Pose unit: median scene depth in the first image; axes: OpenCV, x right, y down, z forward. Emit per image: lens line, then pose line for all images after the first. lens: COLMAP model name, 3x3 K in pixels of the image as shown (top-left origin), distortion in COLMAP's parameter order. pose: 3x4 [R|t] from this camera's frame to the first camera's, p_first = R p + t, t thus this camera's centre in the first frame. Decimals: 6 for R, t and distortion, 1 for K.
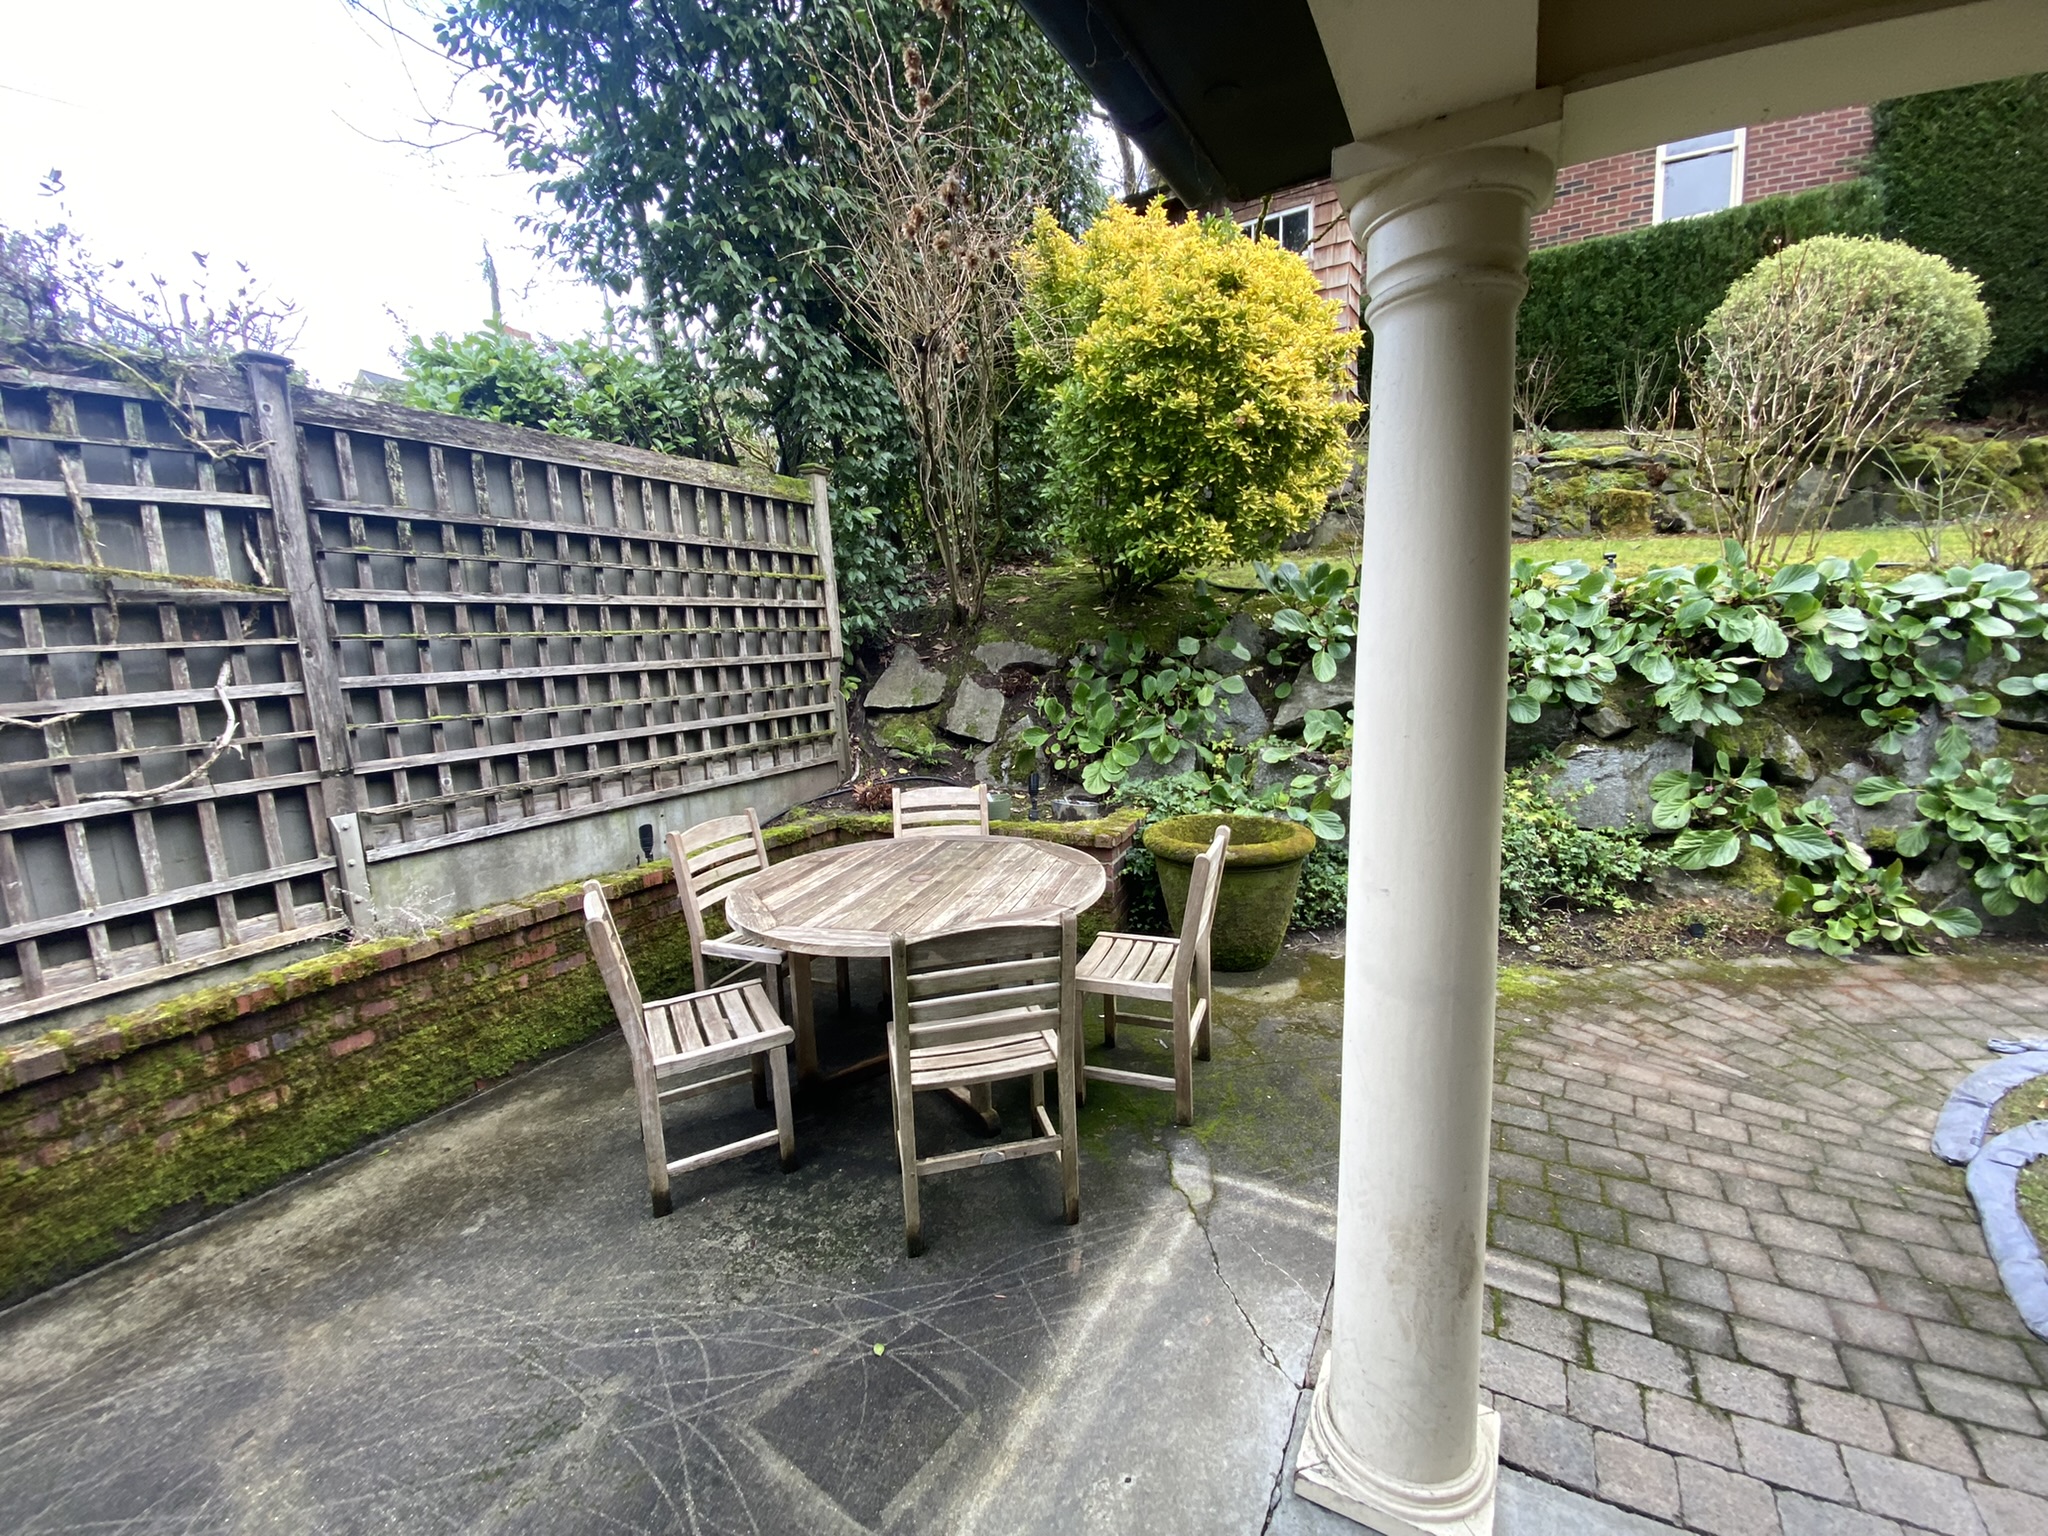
lens RADIAL K [[768.1, 0, 1020.6], [0, 768.1, 800.1], [0, 0, 1]] dist [-0.059370, 0.000356]
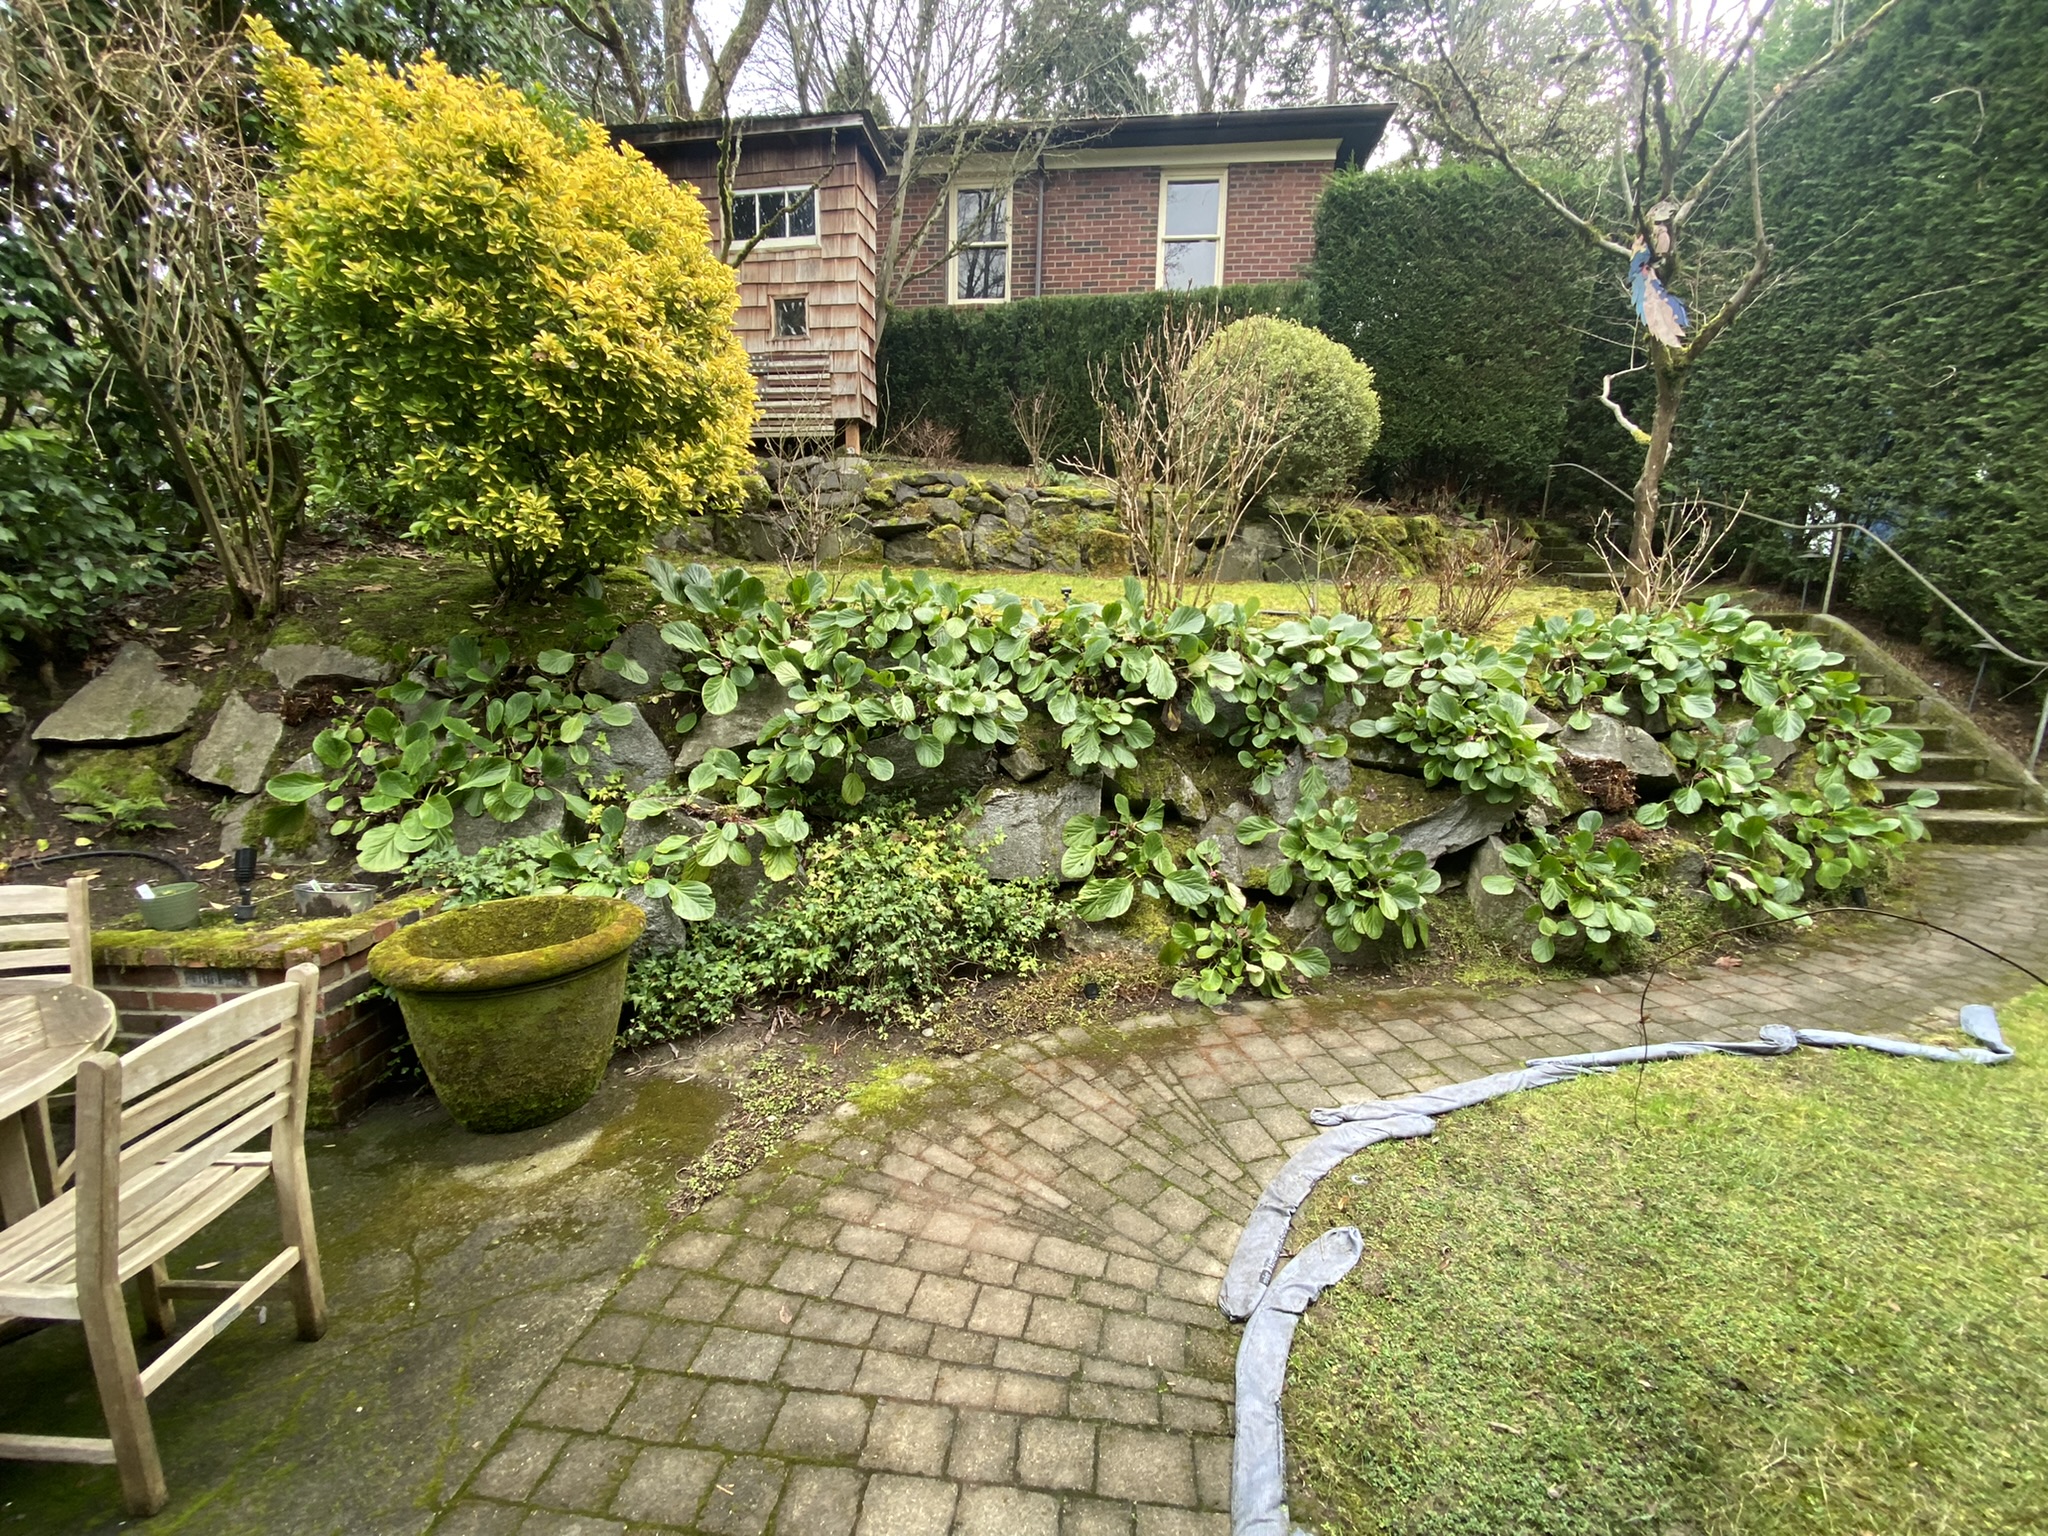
lens RADIAL K [[824.0, 0, 1024.5], [0, 824.0, 807.7], [0, 0, 1]] dist [-0.052580, -0.000243]
pose [[0.867599, -0.028441, 0.496450, 0.310334], [0.039665, 0.999140, -0.012079, -0.042006], [-0.495679, 0.030172, 0.867981, 0.111083]]
